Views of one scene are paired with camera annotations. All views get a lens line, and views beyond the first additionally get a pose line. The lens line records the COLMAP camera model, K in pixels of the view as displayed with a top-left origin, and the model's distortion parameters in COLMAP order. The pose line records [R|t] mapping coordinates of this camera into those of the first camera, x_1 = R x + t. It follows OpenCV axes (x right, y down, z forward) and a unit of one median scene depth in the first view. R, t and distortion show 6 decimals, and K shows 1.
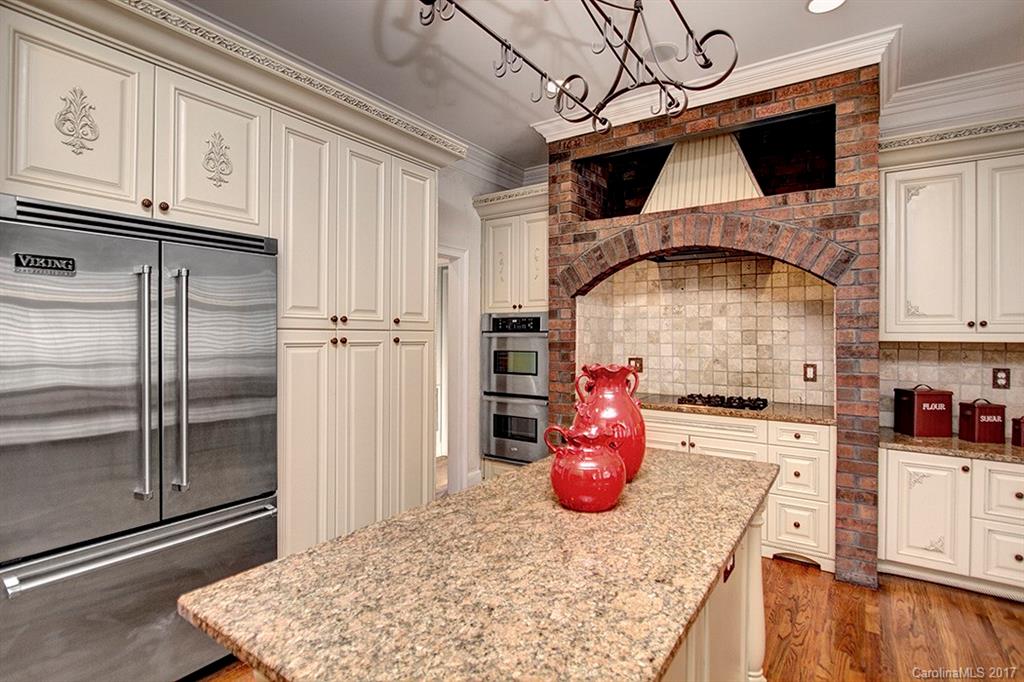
lens RADIAL K [[500.7, 0, 511.1], [0, 500.7, 336.1], [0, 0, 1]] dist [-0.017686, 0.000151]
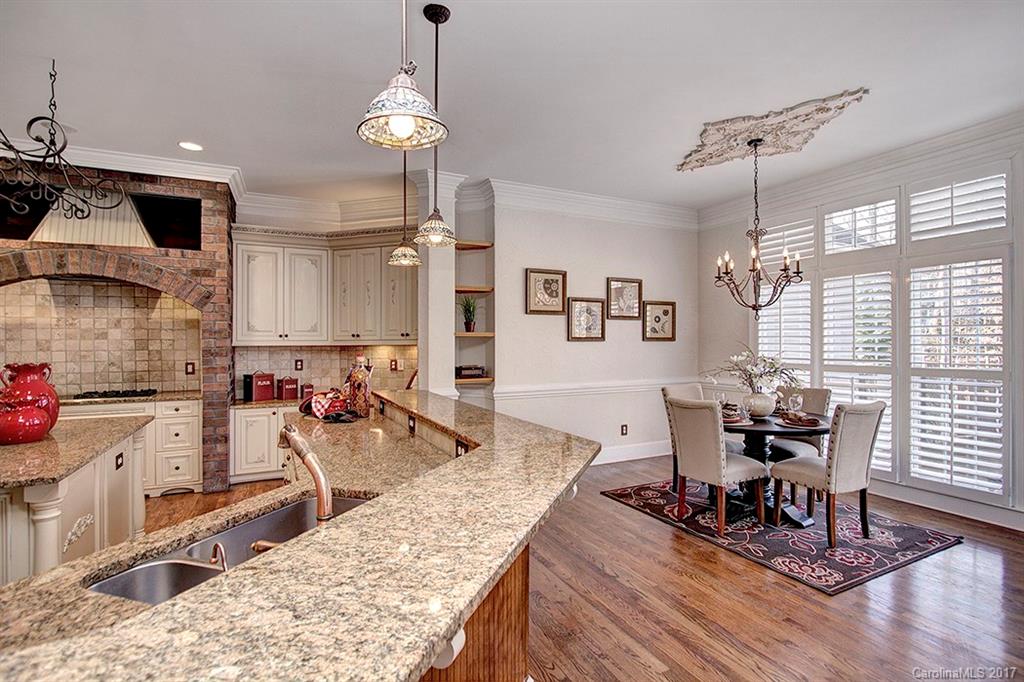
lens RADIAL K [[512.6, 0, 544.7], [0, 512.6, 336.4], [0, 0, 1]] dist [-0.002128, 0.000477]
pose [[0.463456, 0.000879, 0.886119, -0.281486], [0.009492, 0.999937, -0.005956, -0.001491], [-0.886069, 0.011171, 0.463419, -0.703326]]
